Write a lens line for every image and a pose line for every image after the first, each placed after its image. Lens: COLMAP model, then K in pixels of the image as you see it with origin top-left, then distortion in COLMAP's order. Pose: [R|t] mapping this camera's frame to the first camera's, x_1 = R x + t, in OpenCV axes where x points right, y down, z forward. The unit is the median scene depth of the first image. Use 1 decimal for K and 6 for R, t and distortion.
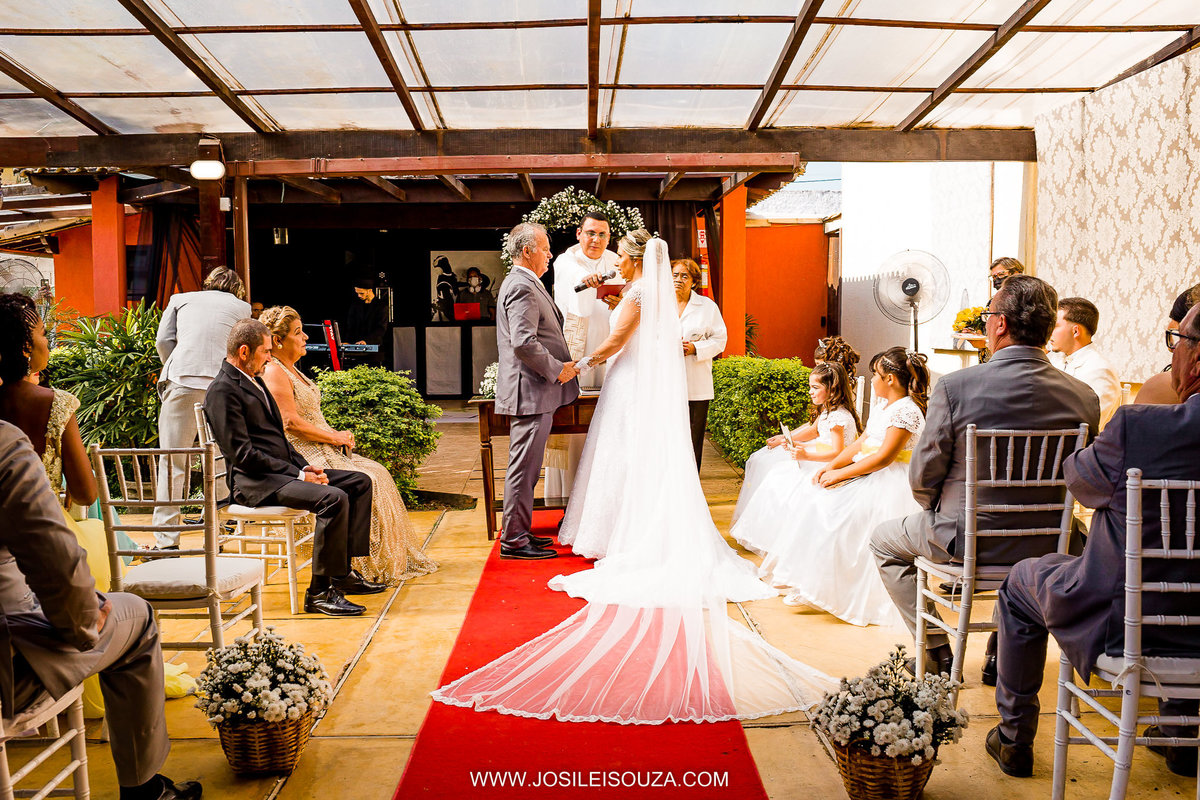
lens RADIAL K [[1209.2, 0, 571.7], [0, 1209.2, 407.1], [0, 0, 1]] dist [-0.060918, 0.030906]
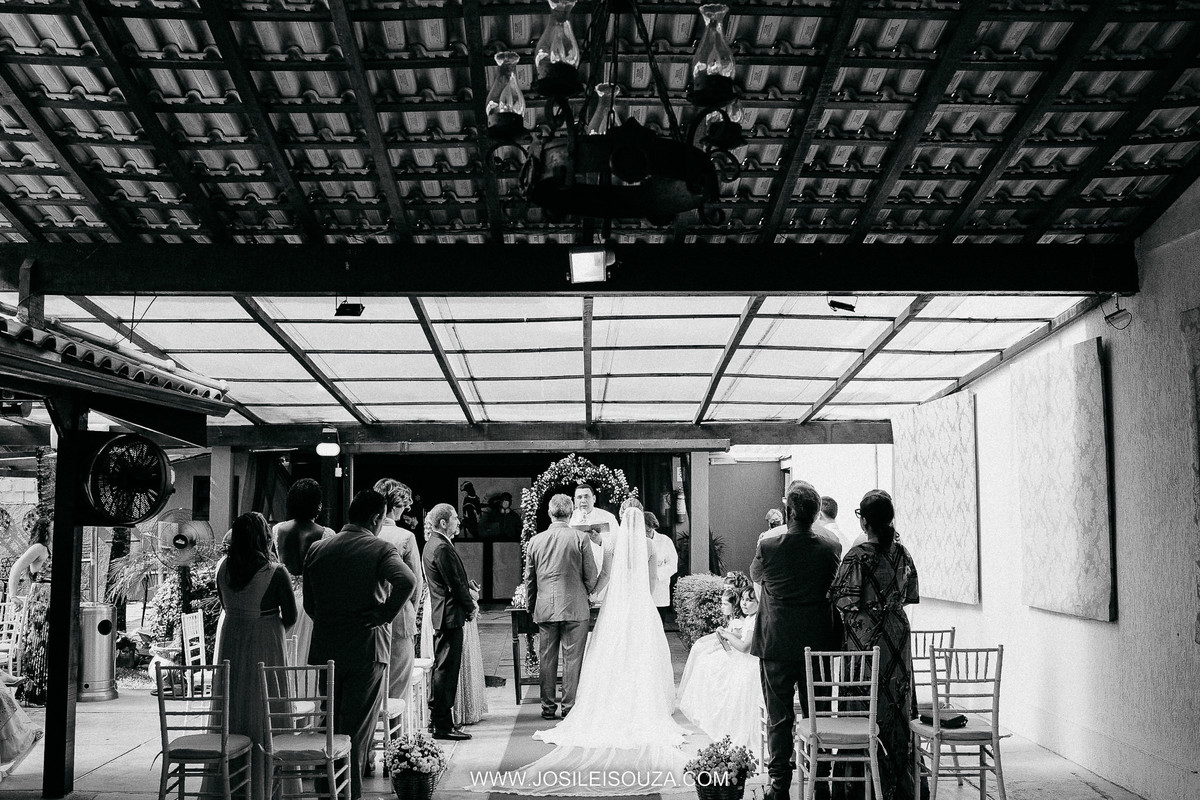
lens RADIAL K [[1209.2, 0, 571.7], [0, 1209.2, 407.1], [0, 0, 1]] dist [-0.060918, 0.030906]
pose [[0.999972, 0.005157, -0.005331, 0.004085], [-0.005958, 0.986572, -0.163221, -0.008369], [0.004418, 0.163248, 0.986575, -0.469322]]
